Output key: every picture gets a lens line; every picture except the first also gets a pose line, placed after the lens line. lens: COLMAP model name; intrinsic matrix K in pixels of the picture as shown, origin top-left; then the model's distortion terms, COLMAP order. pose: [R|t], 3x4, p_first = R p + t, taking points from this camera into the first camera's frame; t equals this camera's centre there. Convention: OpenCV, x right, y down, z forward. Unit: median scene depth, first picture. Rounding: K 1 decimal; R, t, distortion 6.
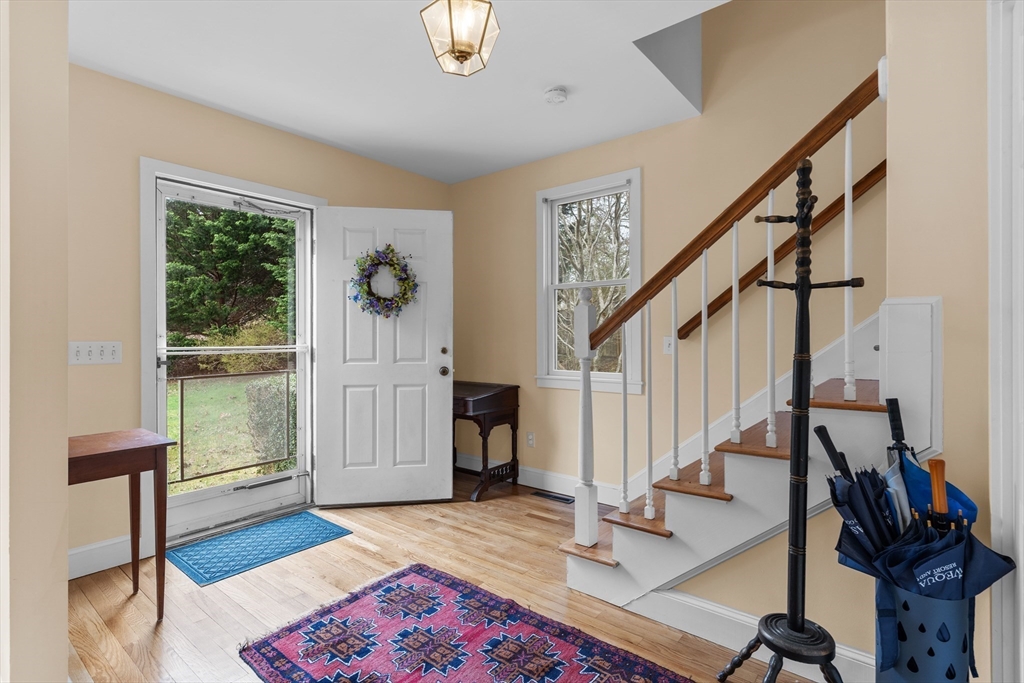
lens RADIAL K [[491.4, 0, 509.1], [0, 491.4, 339.1], [0, 0, 1]] dist [0.004222, 0.000027]
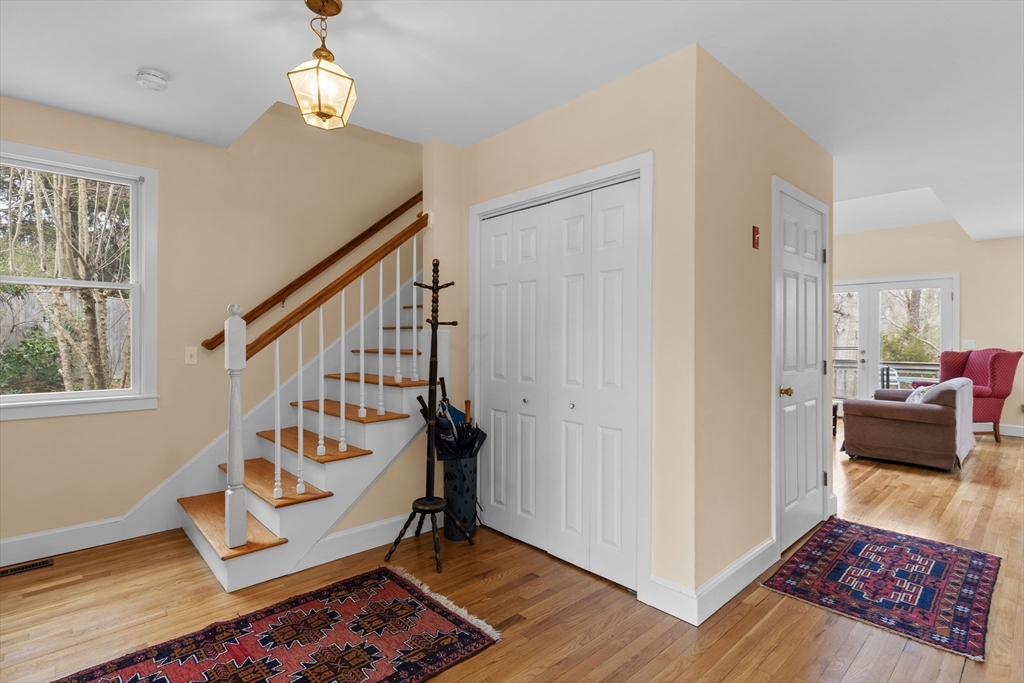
lens RADIAL K [[491.4, 0, 509.7], [0, 491.4, 339.4], [0, 0, 1]] dist [0.004222, 0.000027]
pose [[0.154085, -0.001448, 0.988057, -1.002130], [0.004544, 0.999989, 0.000757, -0.033335], [-0.988047, 0.004373, 0.154090, 0.312734]]
